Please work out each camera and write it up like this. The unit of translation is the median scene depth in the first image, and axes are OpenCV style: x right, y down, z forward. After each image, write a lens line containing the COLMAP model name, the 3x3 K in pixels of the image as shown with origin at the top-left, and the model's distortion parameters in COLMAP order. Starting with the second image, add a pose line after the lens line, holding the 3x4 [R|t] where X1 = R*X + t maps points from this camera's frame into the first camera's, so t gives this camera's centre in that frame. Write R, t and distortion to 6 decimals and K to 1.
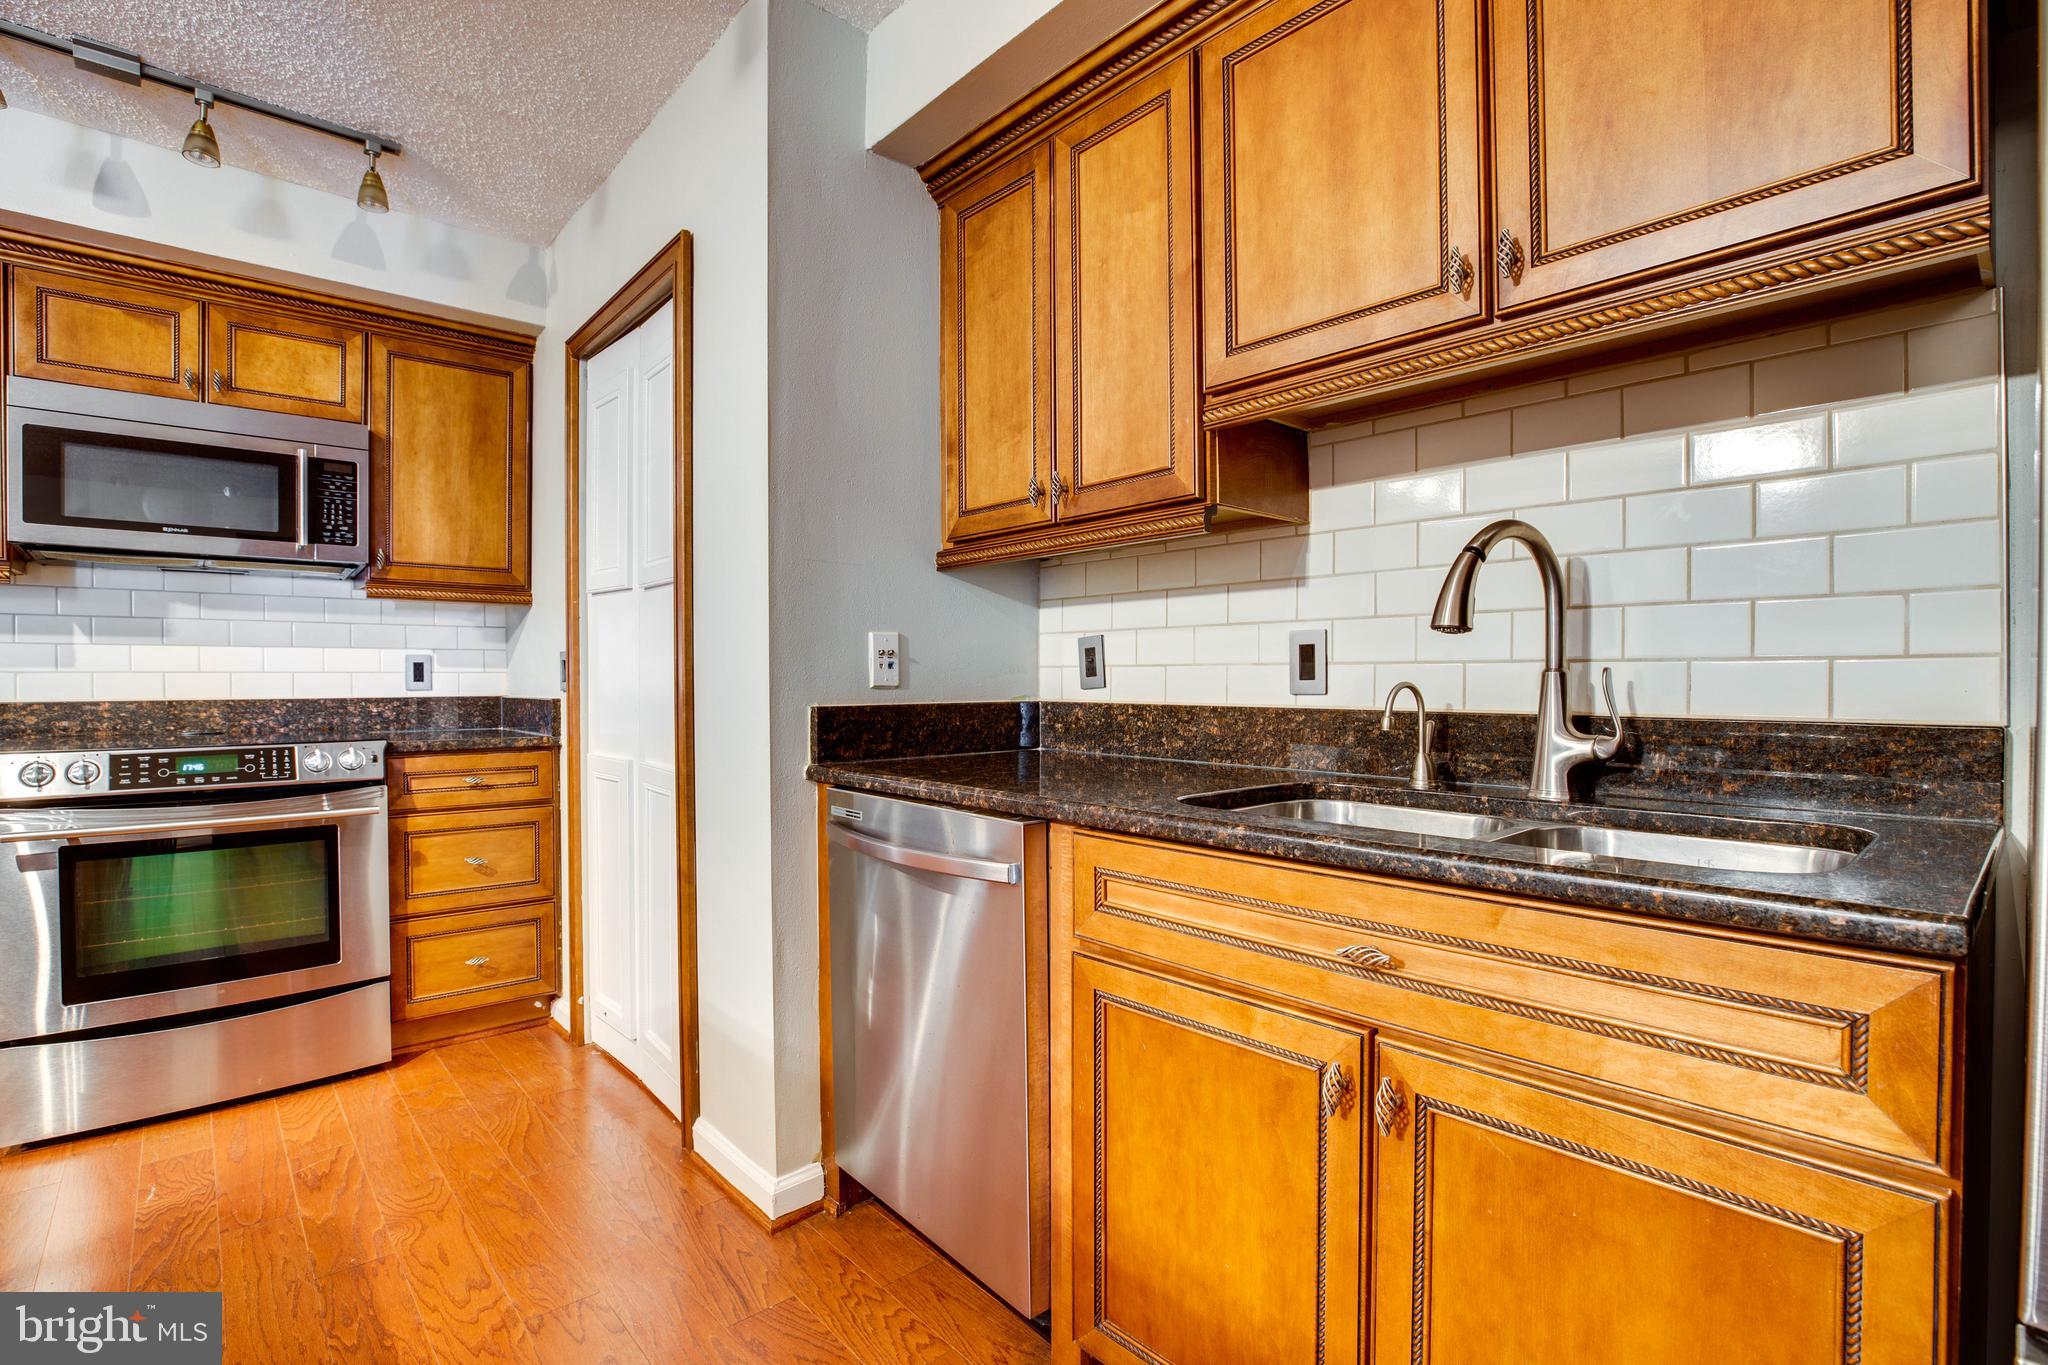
lens RADIAL K [[952.8, 0, 1010.1], [0, 952.8, 691.4], [0, 0, 1]] dist [-0.048741, 0.013323]
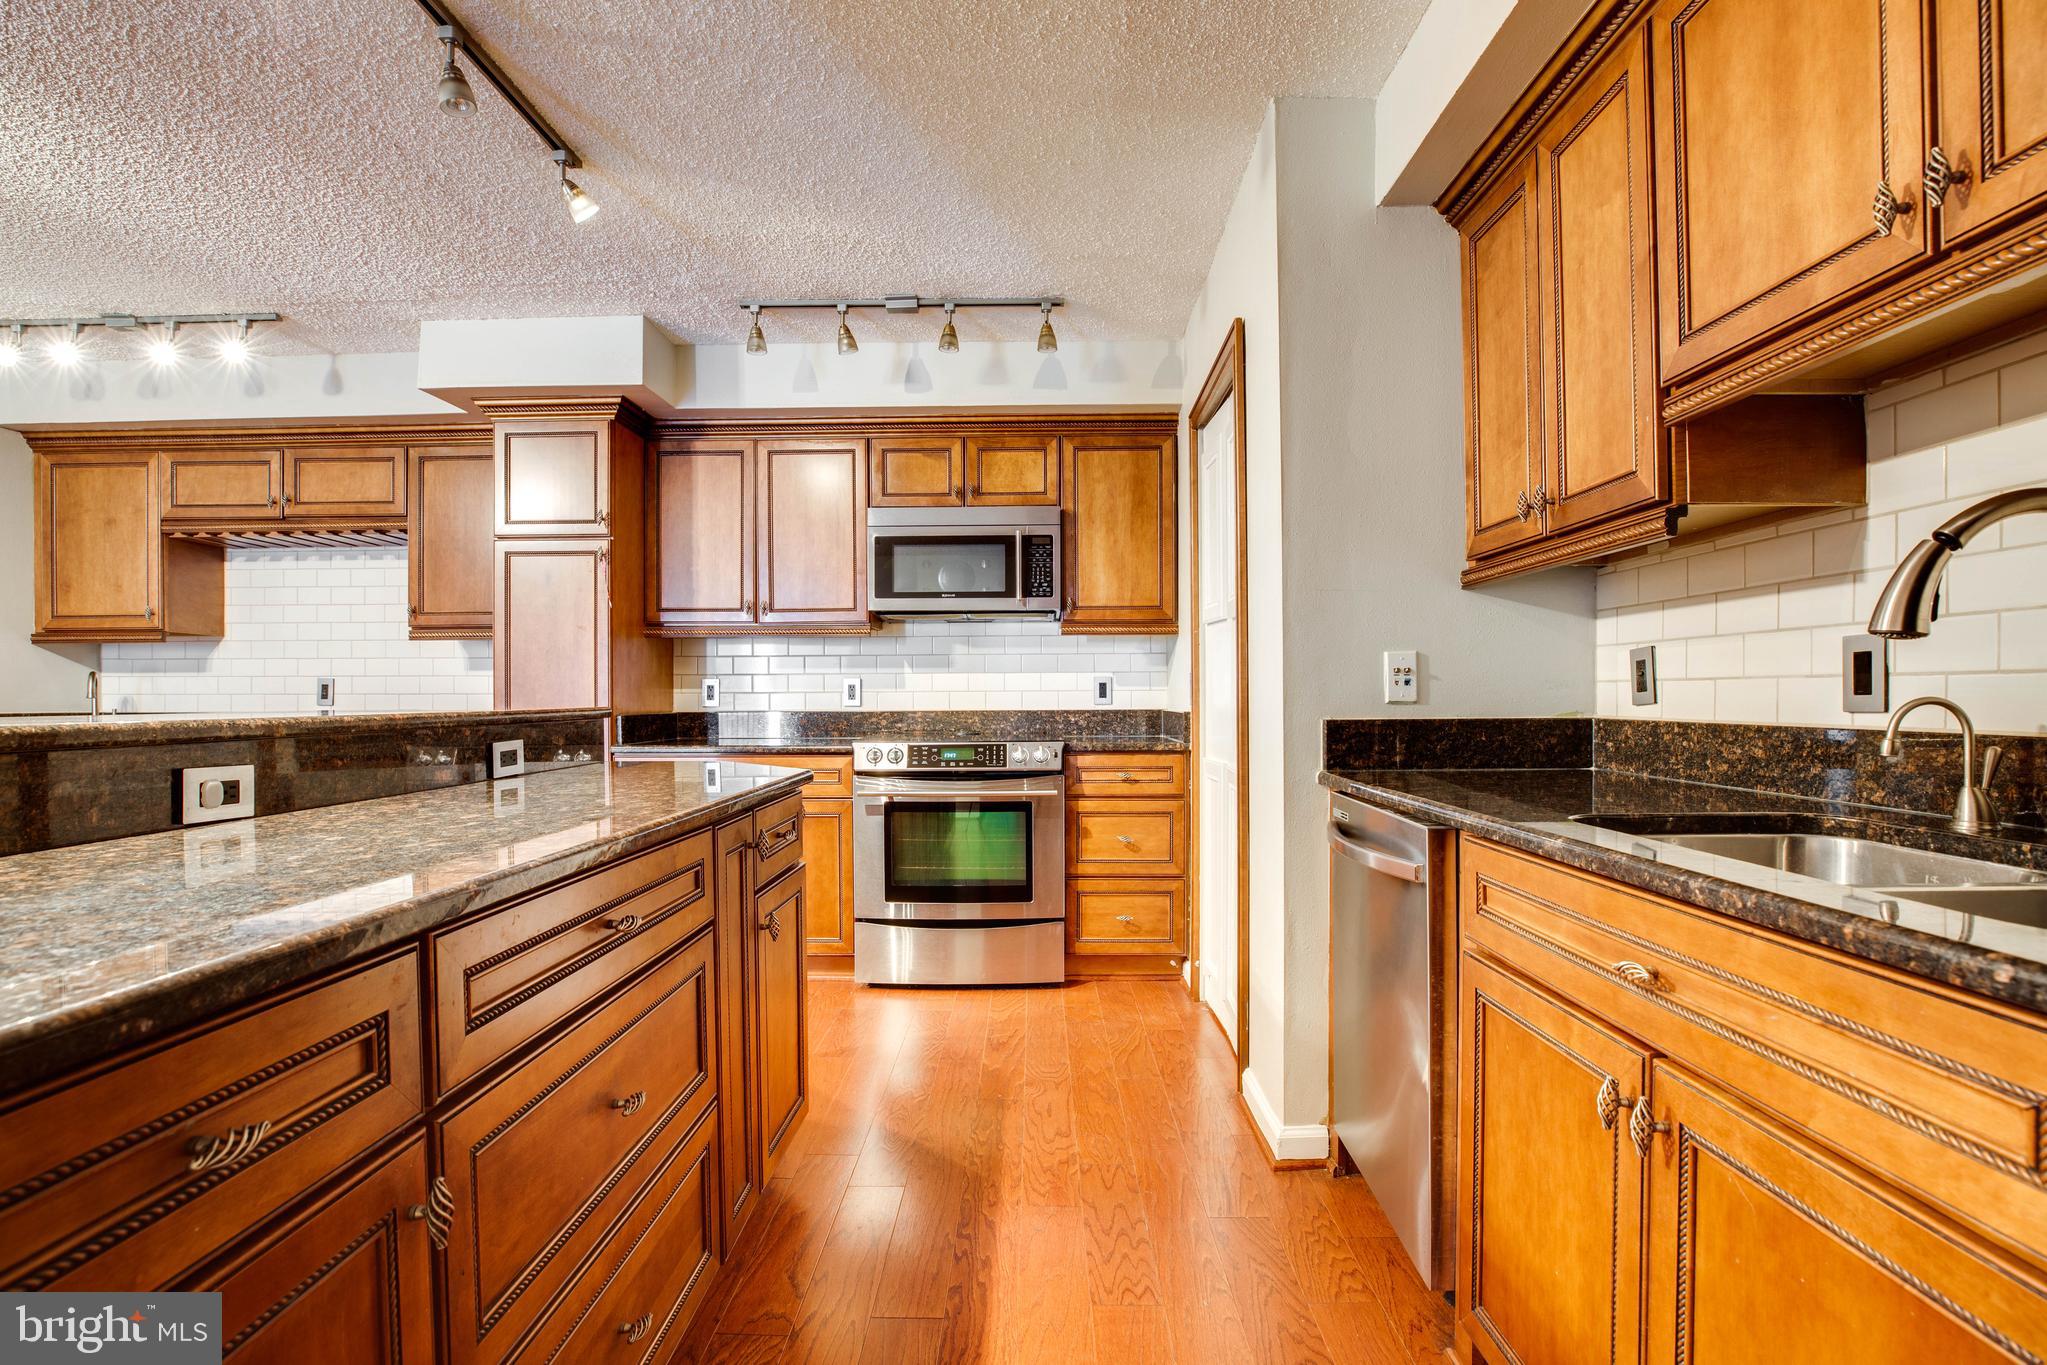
lens RADIAL K [[971.0, 0, 1024.3], [0, 971.0, 705.7], [0, 0, 1]] dist [-0.045813, 0.012111]
pose [[0.740675, 0.004201, -0.671851, 0.235104], [-0.005388, 0.999985, 0.000313, 0.000759], [0.671842, 0.003388, 0.740686, -0.072263]]
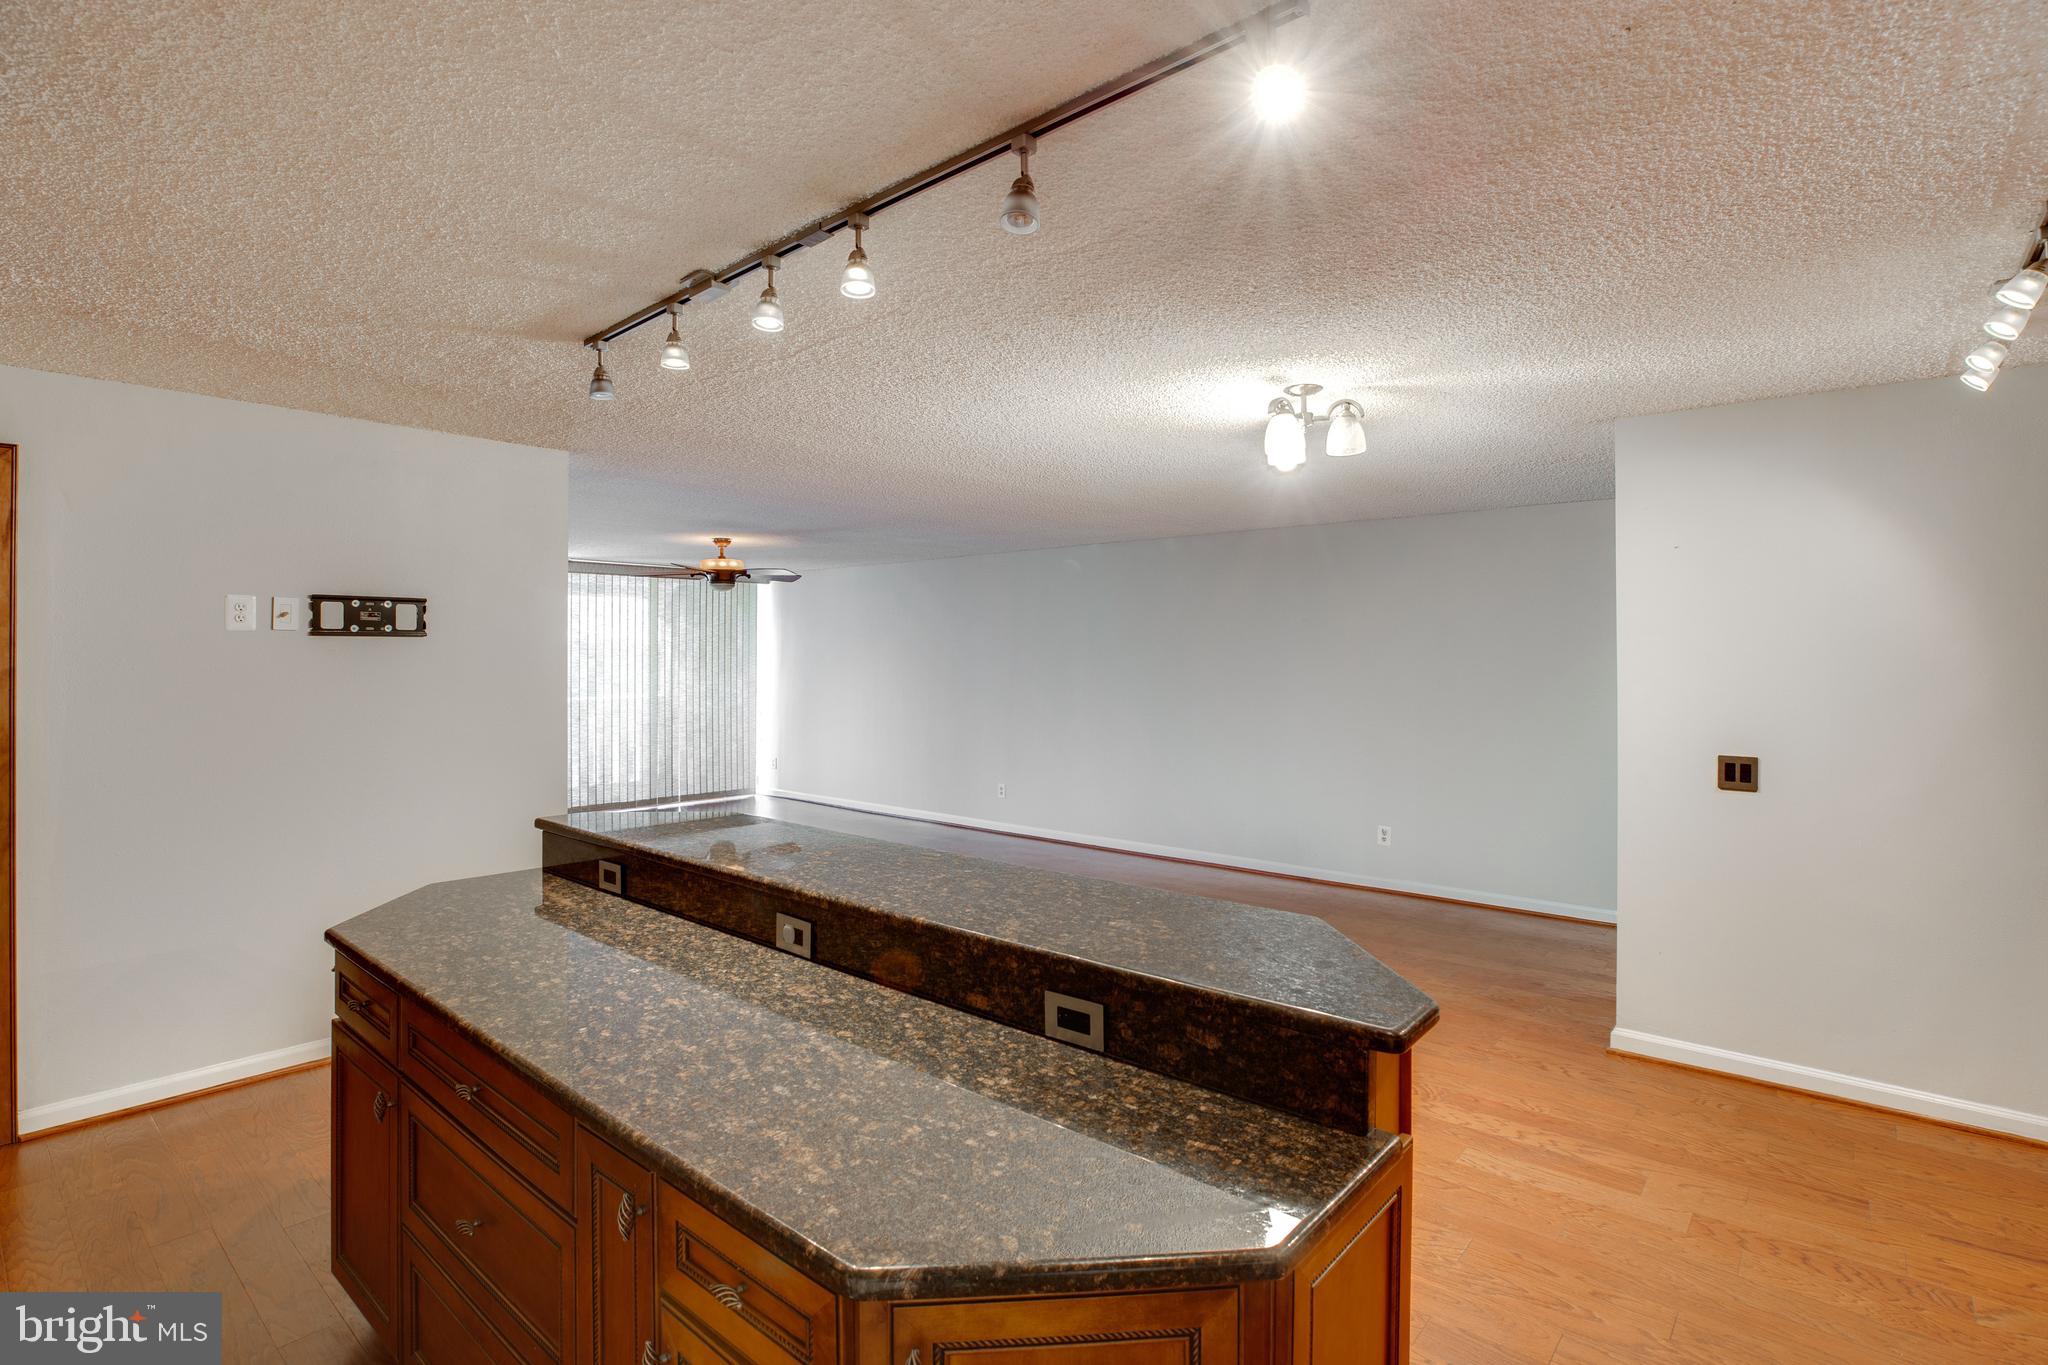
lens RADIAL K [[985.0, 0, 1023.8], [0, 985.0, 649.6], [0, 0, 1]] dist [-0.054842, 0.025300]
pose [[-0.991177, 0.000356, -0.132544, -0.553052], [-0.000063, 0.999995, 0.003158, -0.194079], [0.132545, 0.003139, -0.991172, 0.875529]]
